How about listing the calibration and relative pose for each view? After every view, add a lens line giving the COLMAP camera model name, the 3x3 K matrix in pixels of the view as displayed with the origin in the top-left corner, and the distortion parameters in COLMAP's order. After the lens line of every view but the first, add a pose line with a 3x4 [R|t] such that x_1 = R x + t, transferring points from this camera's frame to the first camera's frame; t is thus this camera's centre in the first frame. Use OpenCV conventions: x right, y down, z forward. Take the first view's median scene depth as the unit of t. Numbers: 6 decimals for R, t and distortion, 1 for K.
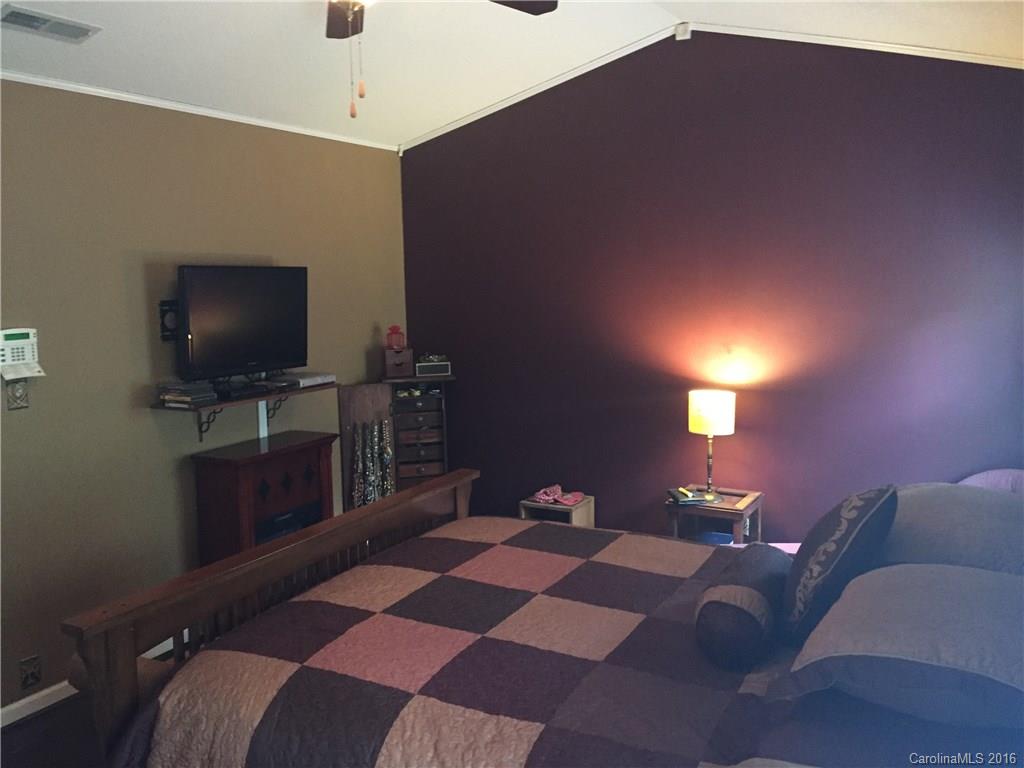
lens RADIAL K [[885.0, 0, 508.4], [0, 885.0, 384.9], [0, 0, 1]] dist [0.081831, -0.082260]
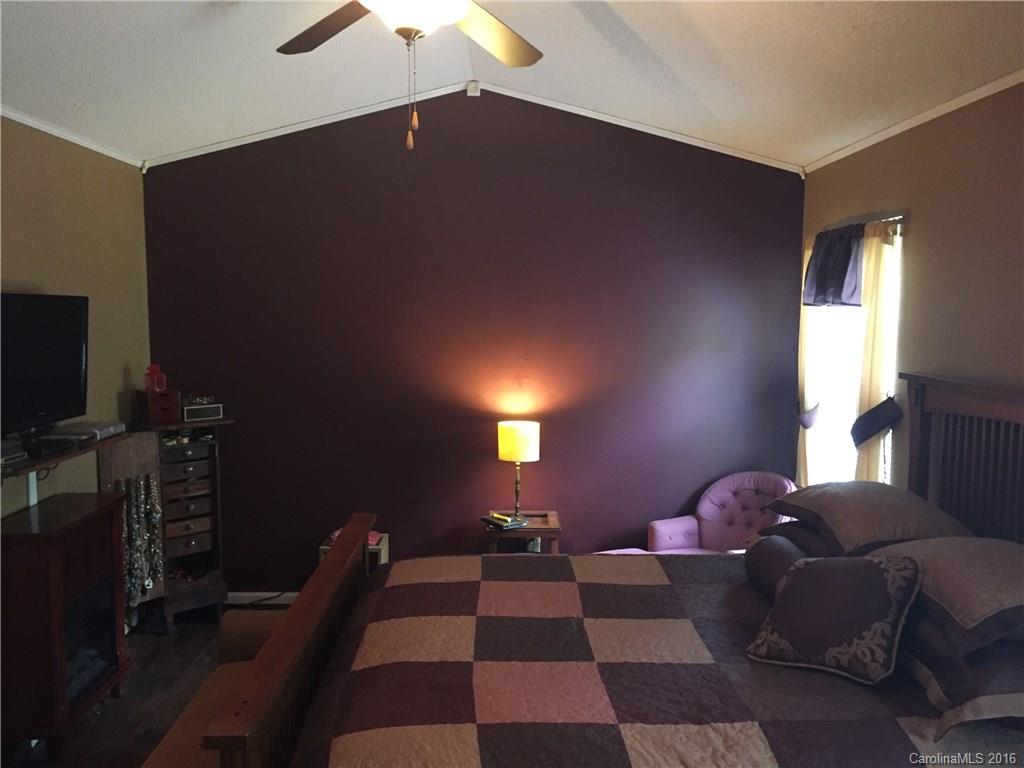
lens RADIAL K [[885.0, 0, 507.0], [0, 885.0, 385.4], [0, 0, 1]] dist [0.081831, -0.082260]
pose [[0.862562, -0.025546, 0.505306, -0.310342], [0.045527, 0.998592, -0.027229, -0.007524], [-0.503899, 0.046492, 0.862511, 0.071246]]
